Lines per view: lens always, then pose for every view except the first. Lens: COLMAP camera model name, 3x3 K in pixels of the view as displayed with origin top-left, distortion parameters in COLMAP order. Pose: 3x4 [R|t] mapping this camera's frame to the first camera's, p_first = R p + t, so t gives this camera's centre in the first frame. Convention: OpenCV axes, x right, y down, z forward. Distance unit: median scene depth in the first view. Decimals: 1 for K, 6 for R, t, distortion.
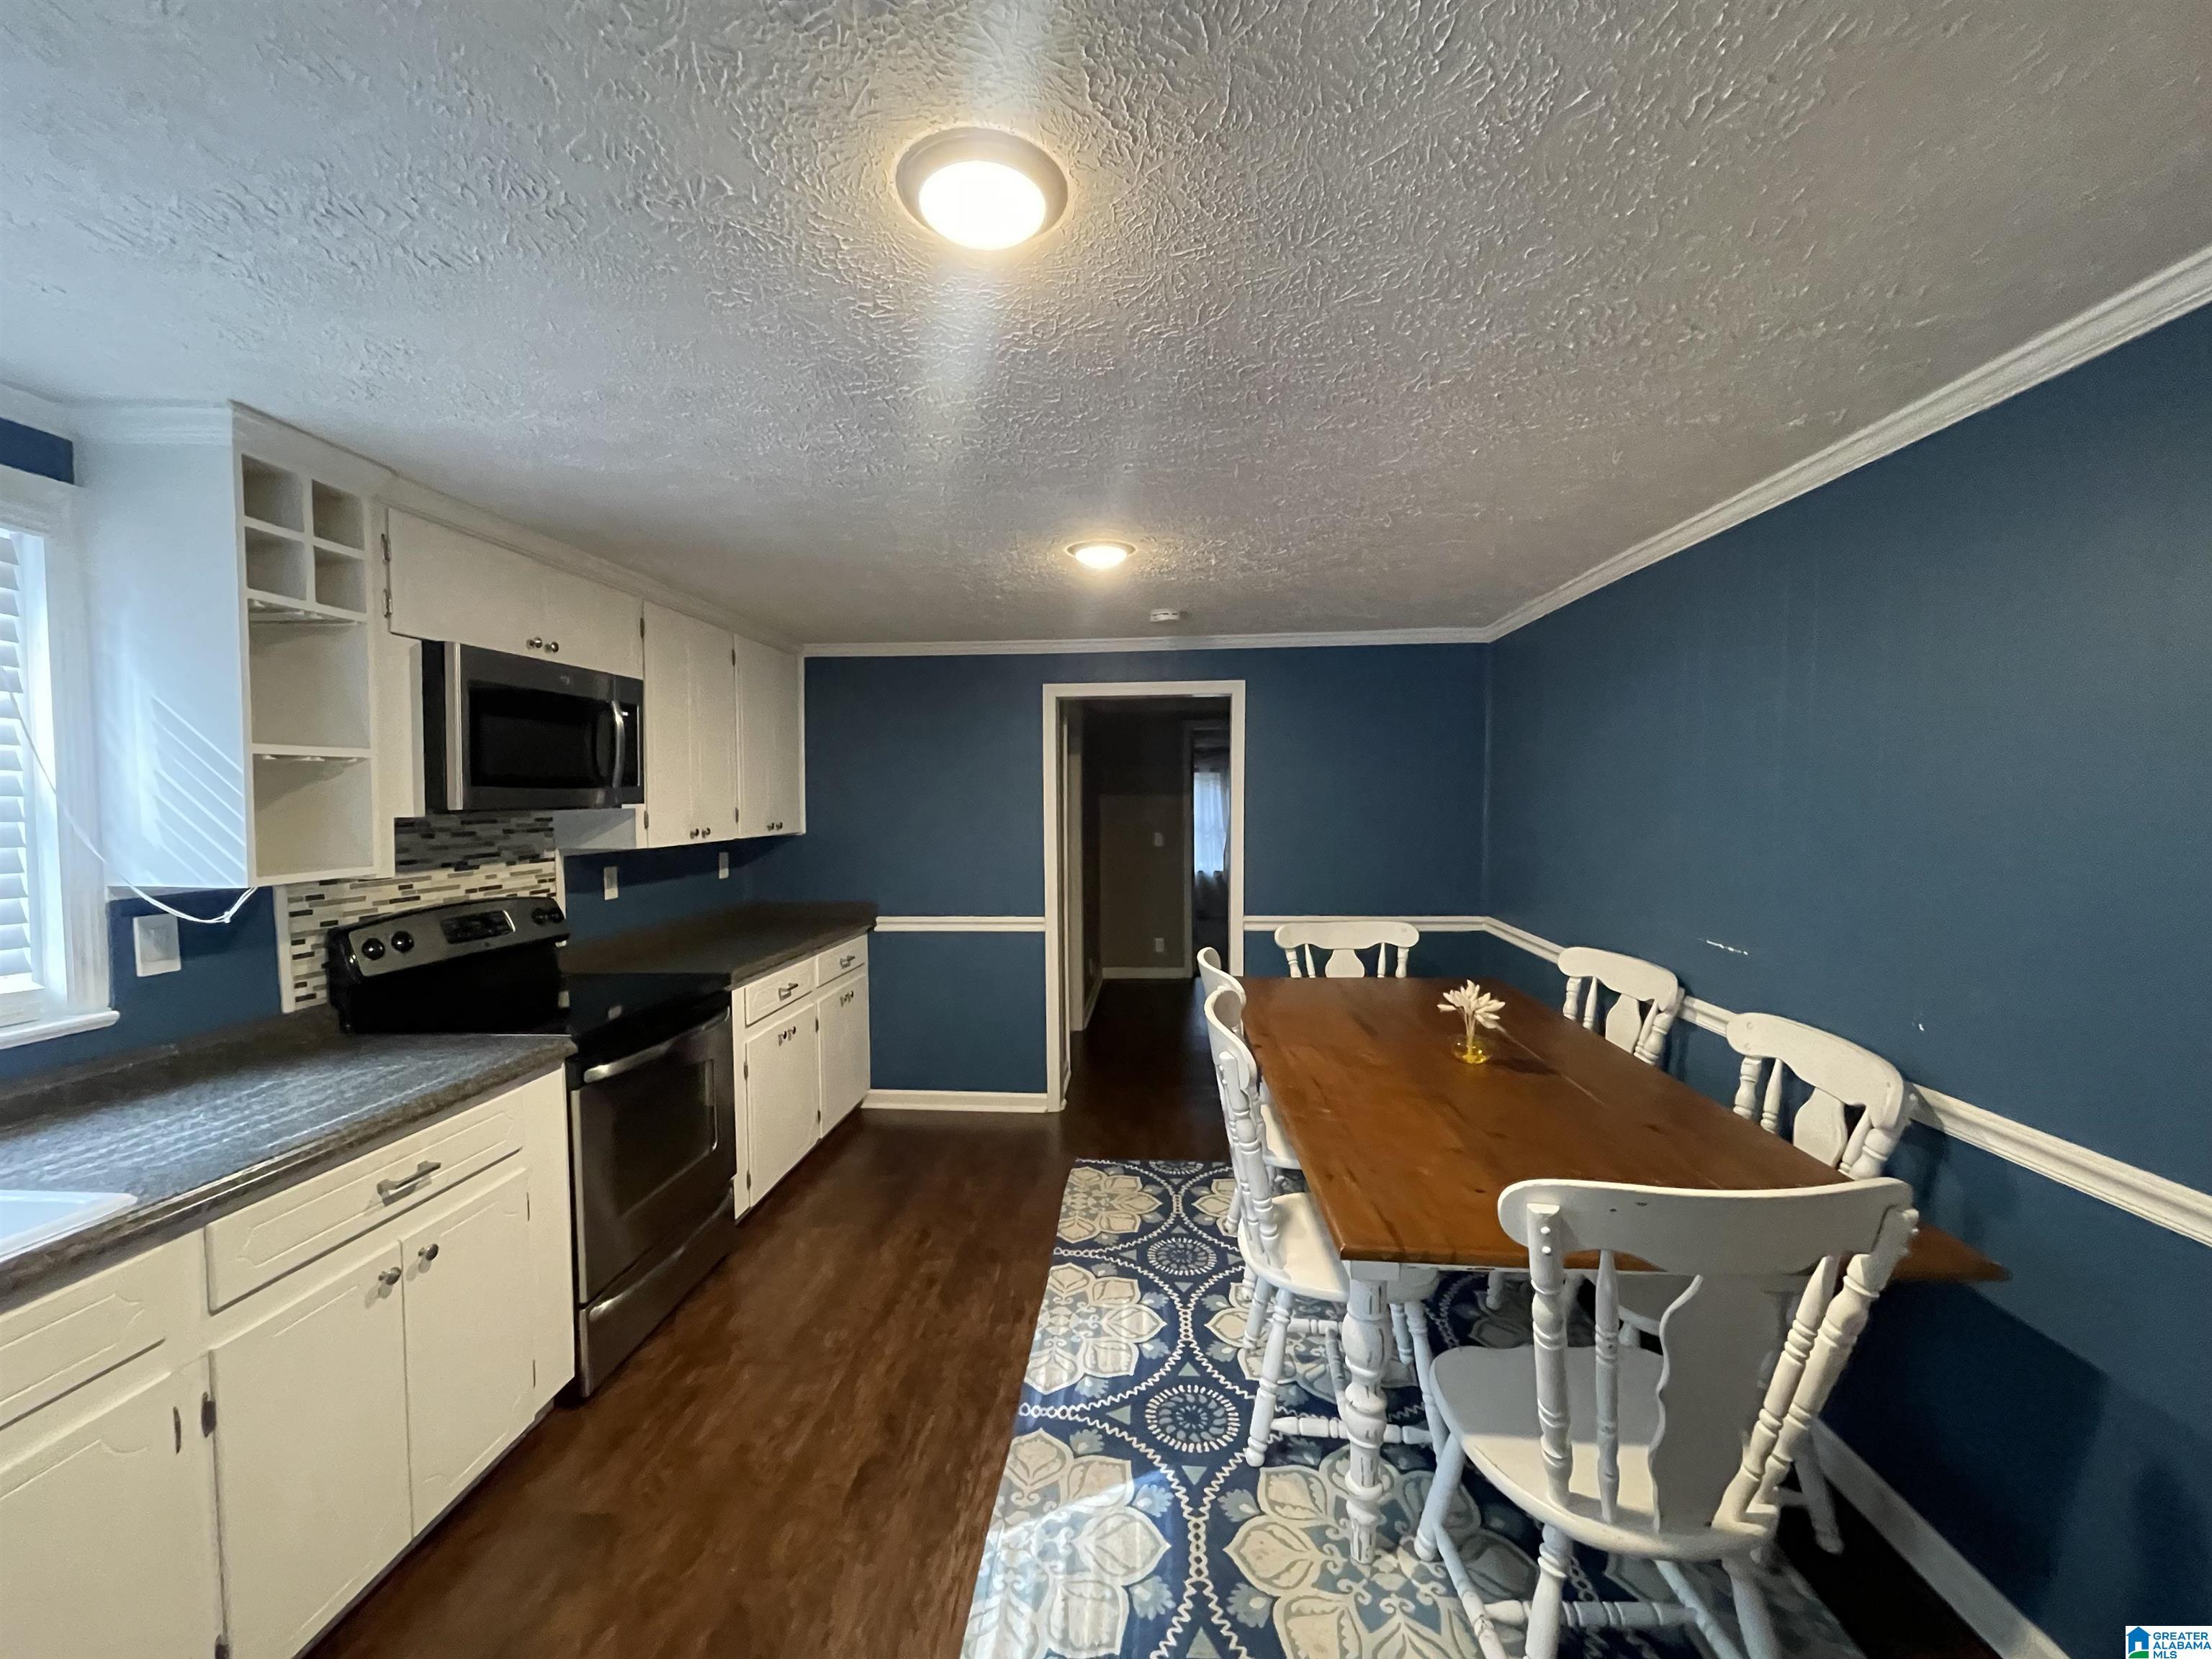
lens RADIAL K [[889.6, 0, 1093.8], [0, 889.6, 832.6], [0, 0, 1]] dist [-0.003550, 0.001535]
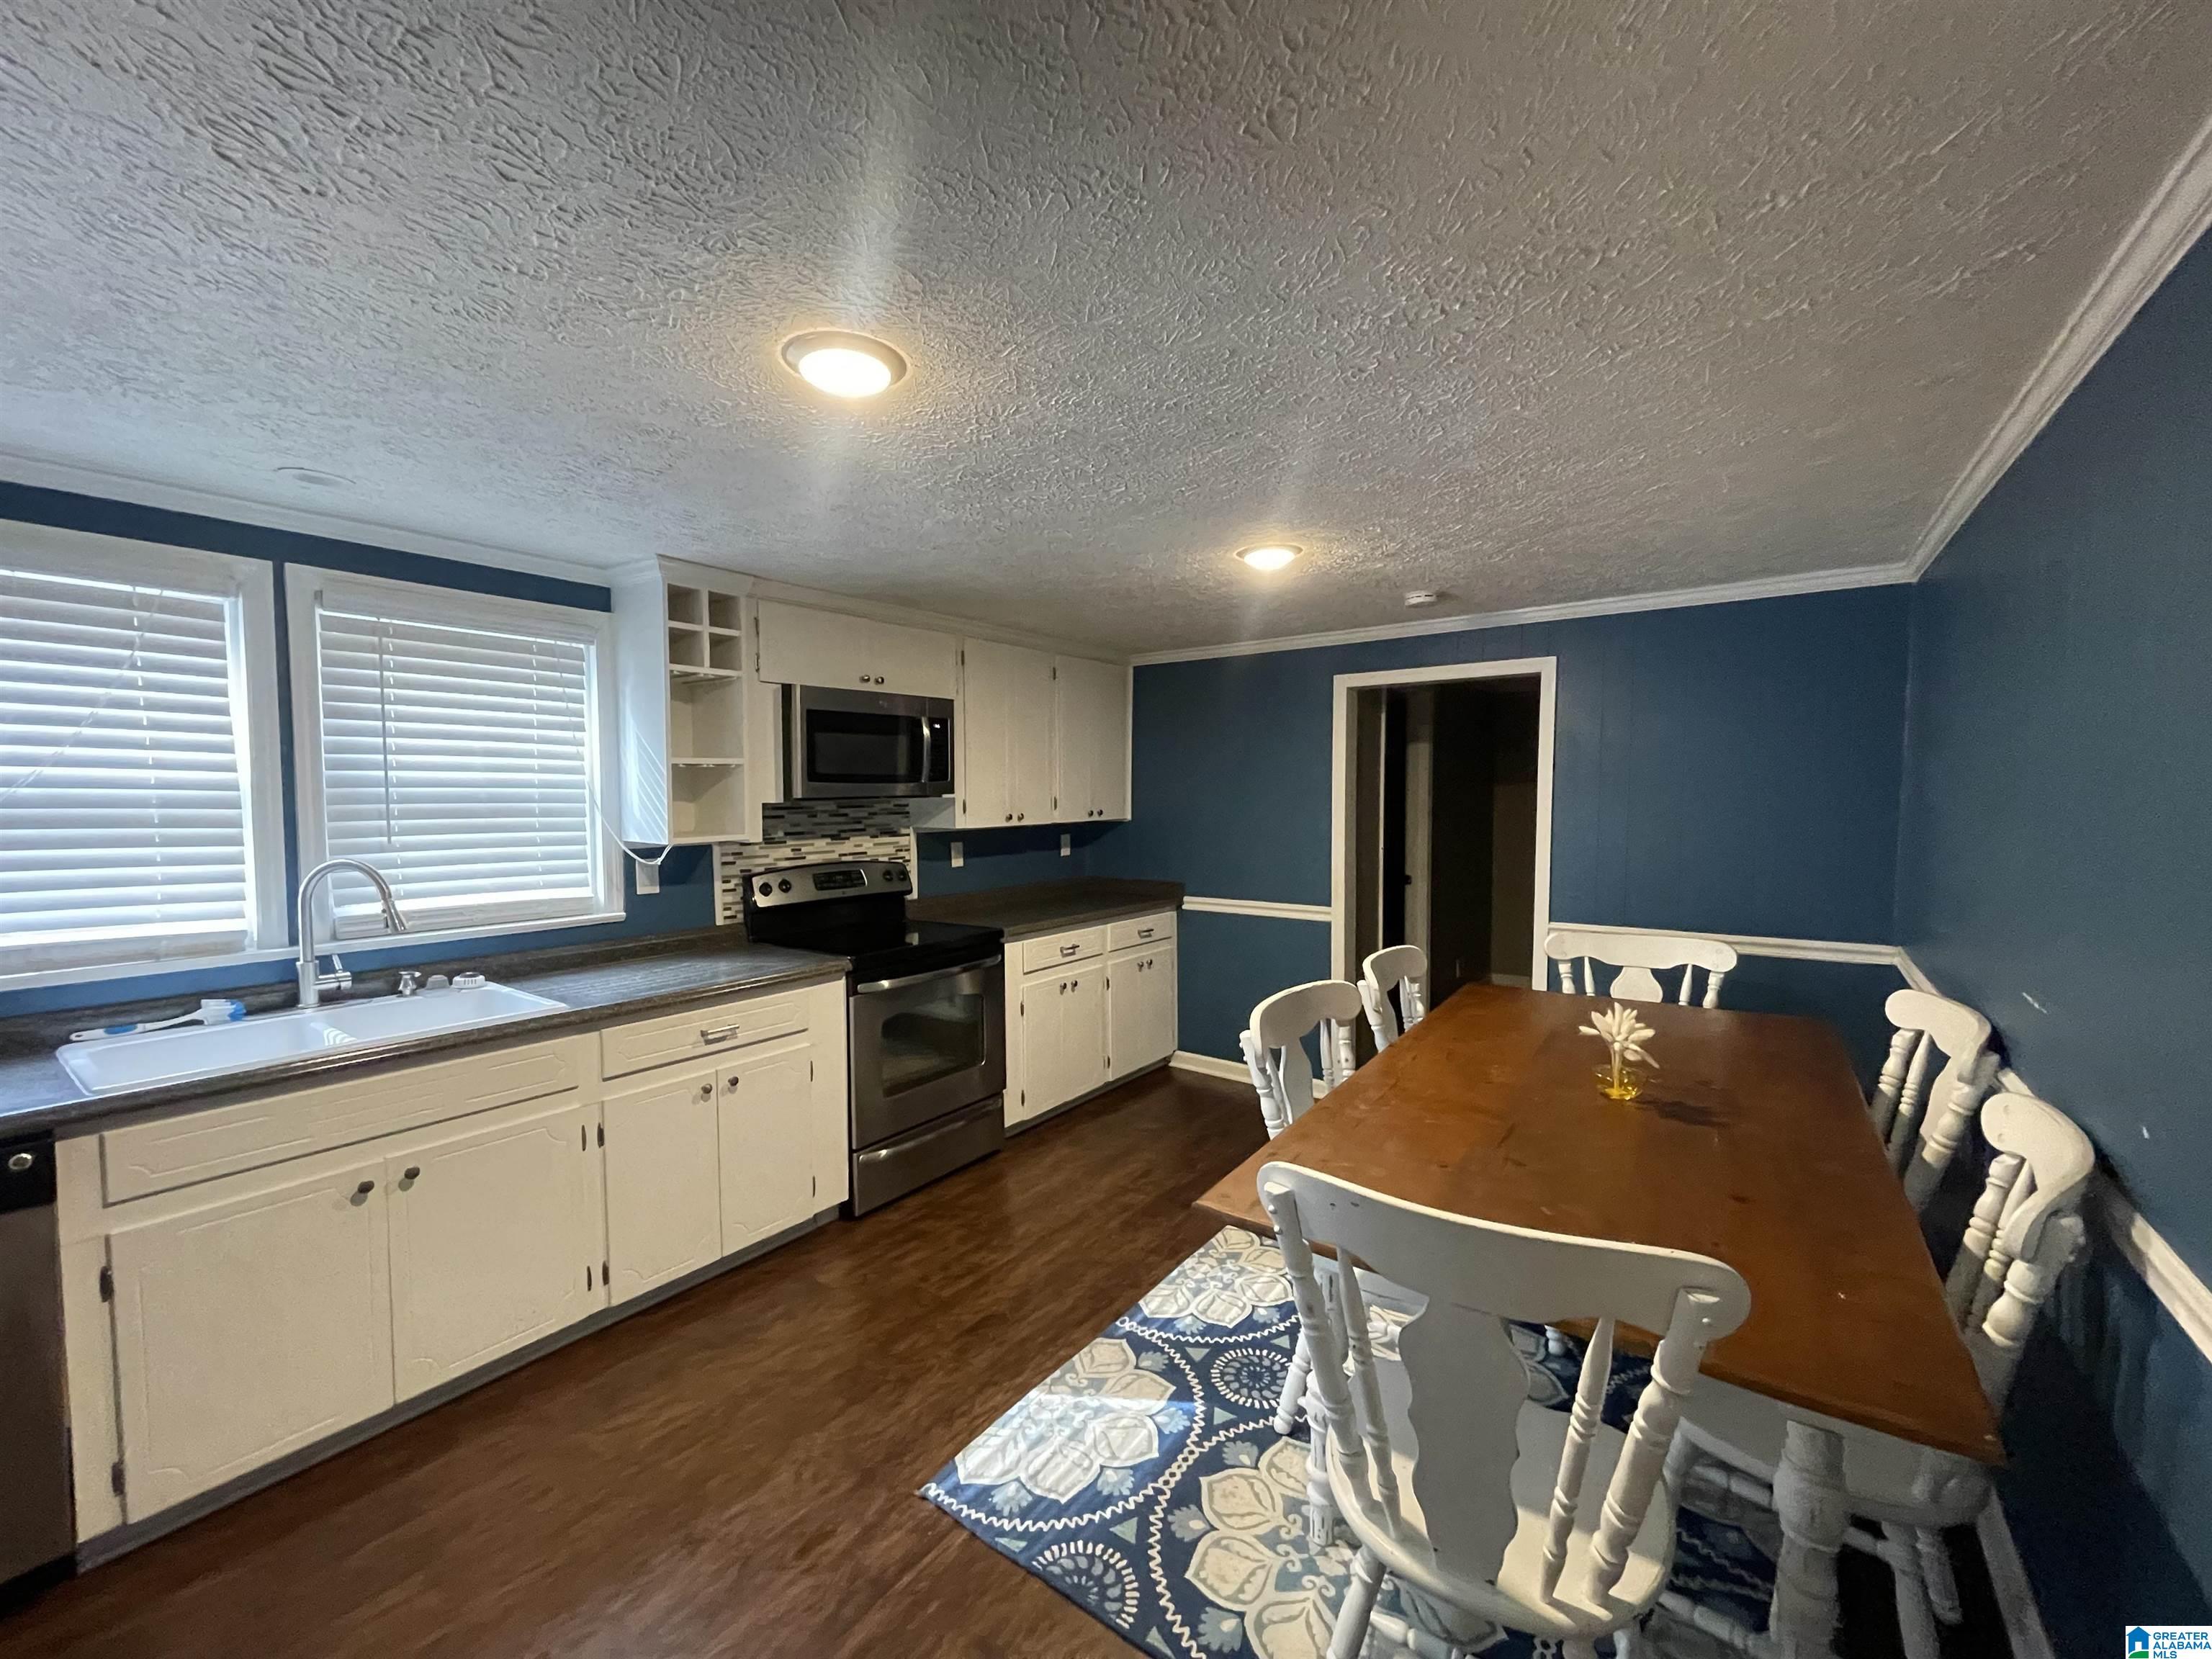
lens RADIAL K [[889.6, 0, 1093.9], [0, 889.6, 832.7], [0, 0, 1]] dist [-0.003550, 0.001535]
pose [[0.850310, 0.027102, -0.525584, 0.494846], [-0.020138, 0.999617, 0.018966, -0.006384], [0.525897, -0.005543, 0.850530, 0.001246]]
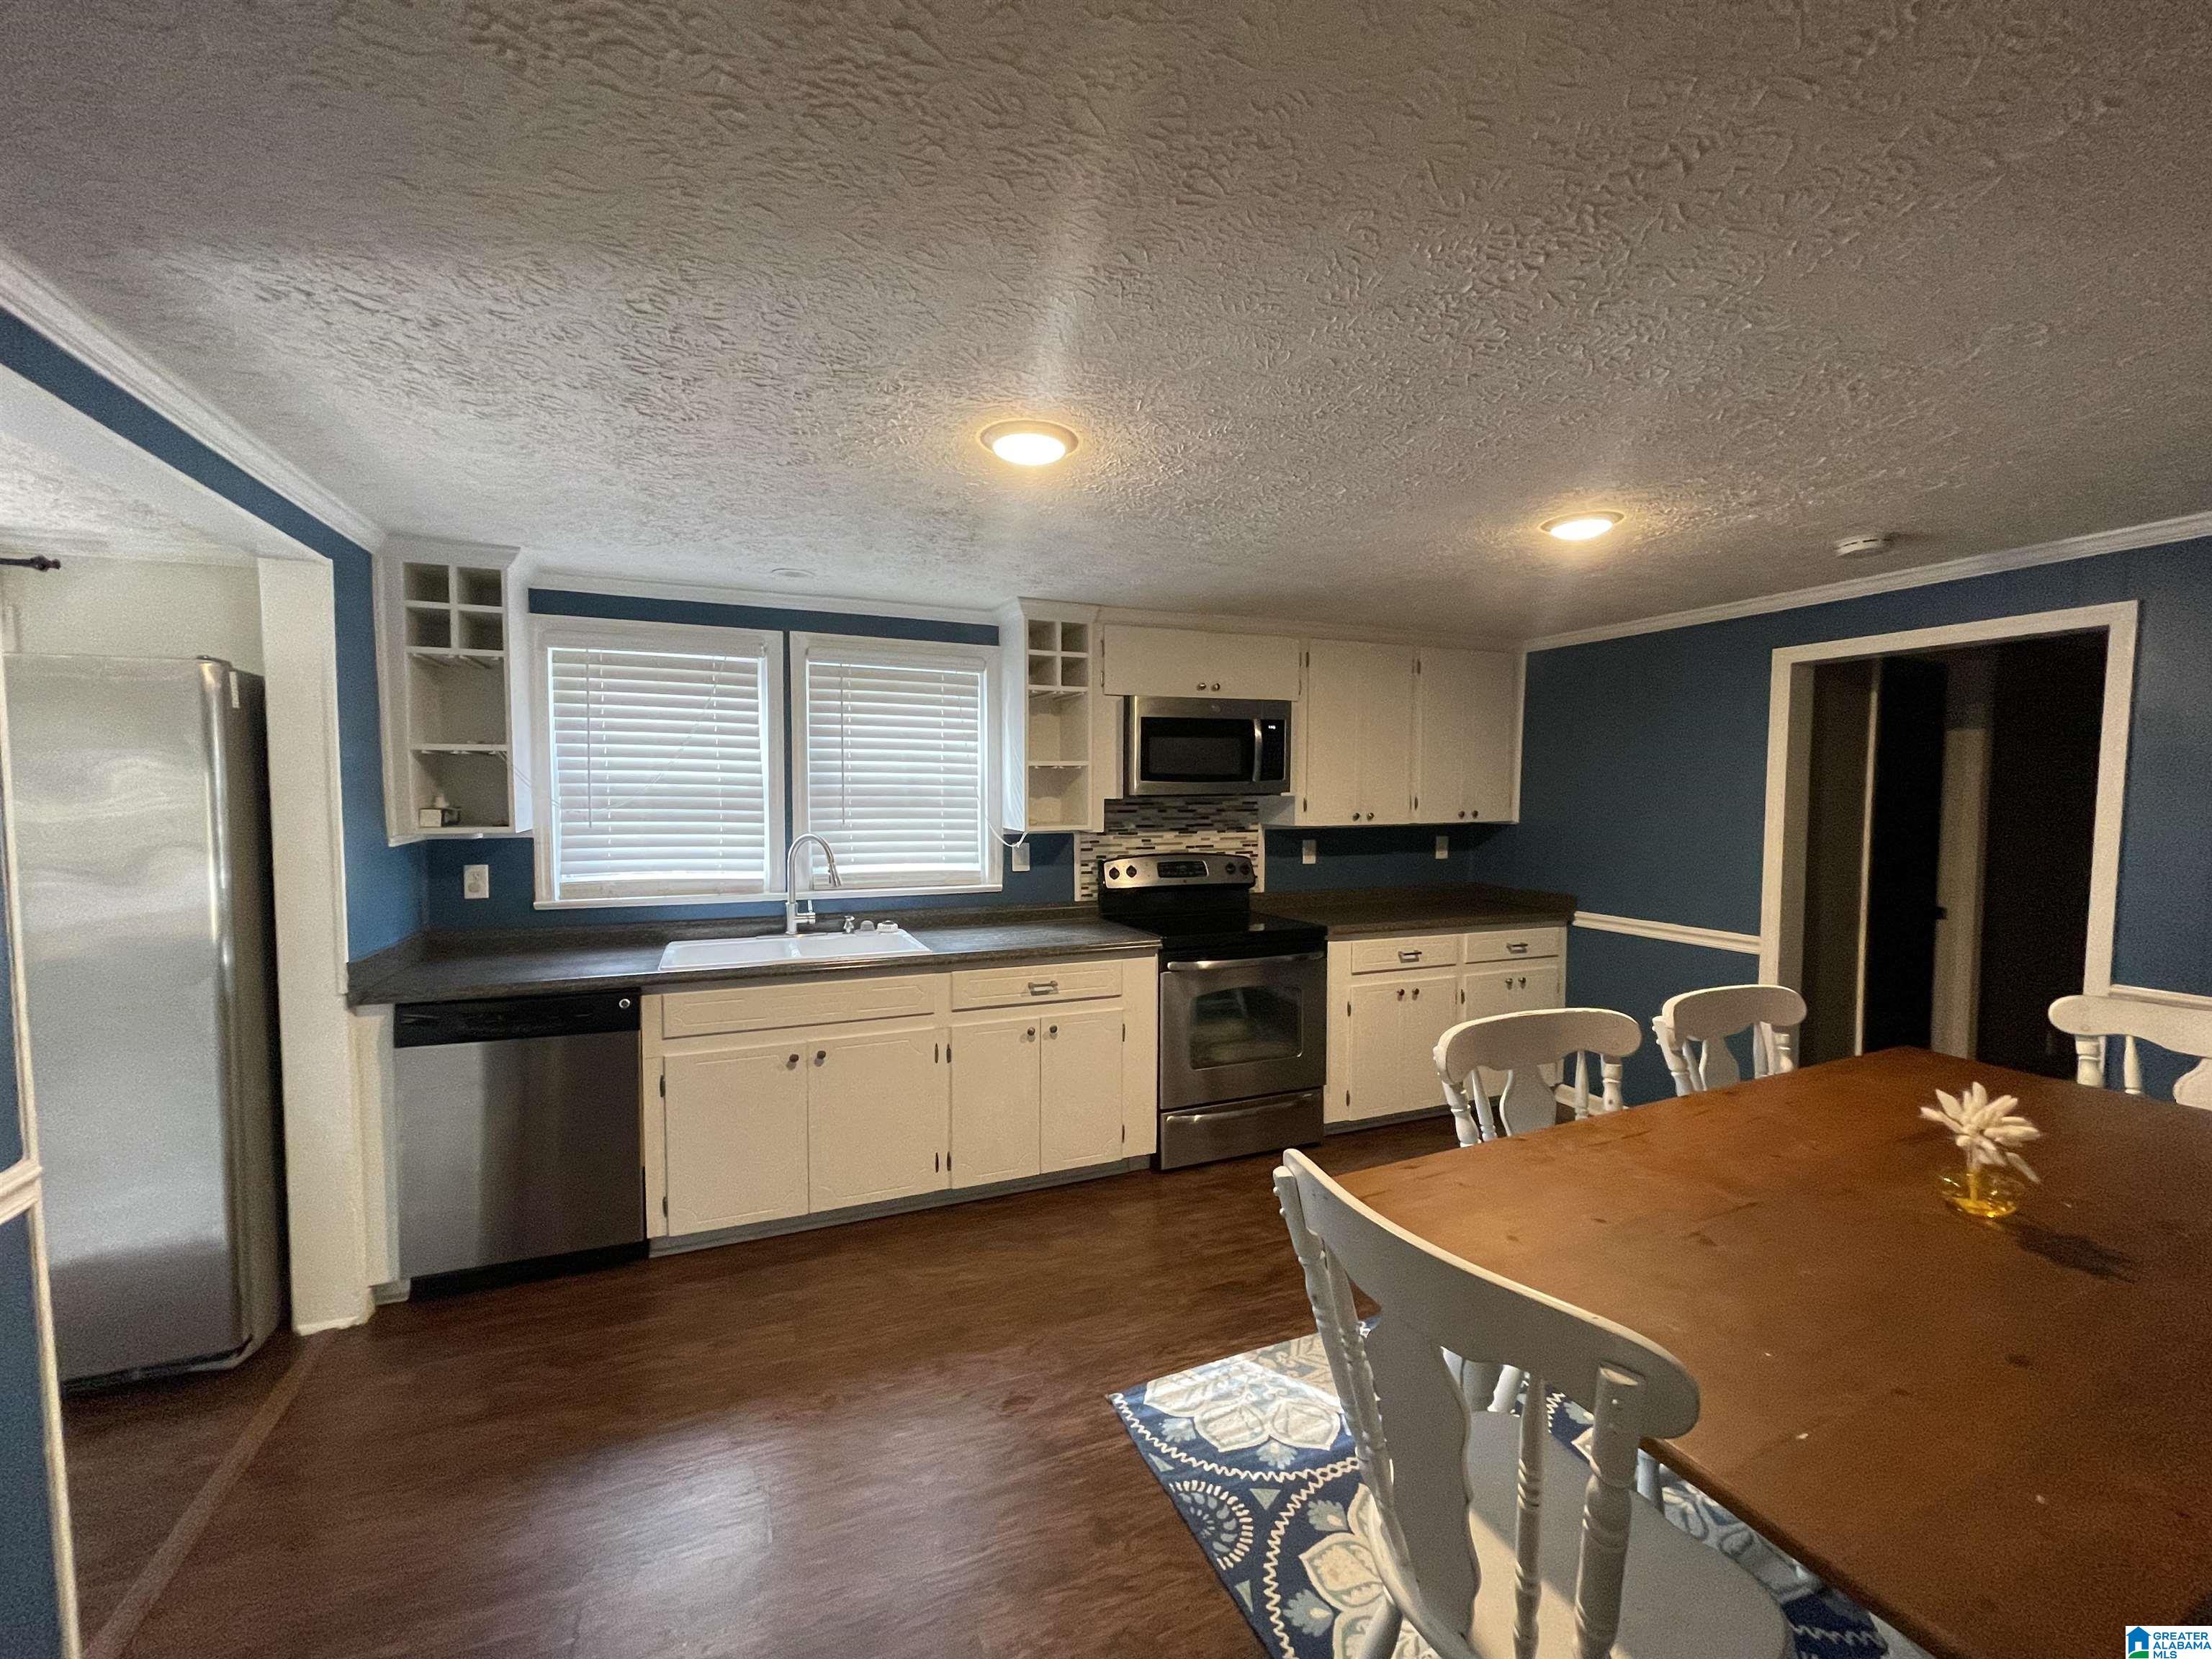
lens RADIAL K [[889.6, 0, 1097.9], [0, 889.6, 831.8], [0, 0, 1]] dist [-0.003550, 0.001535]
pose [[0.462945, 0.049696, -0.884993, 0.771620], [-0.038074, 0.998620, 0.036160, -0.014653], [0.885569, 0.016955, 0.464199, 0.165060]]
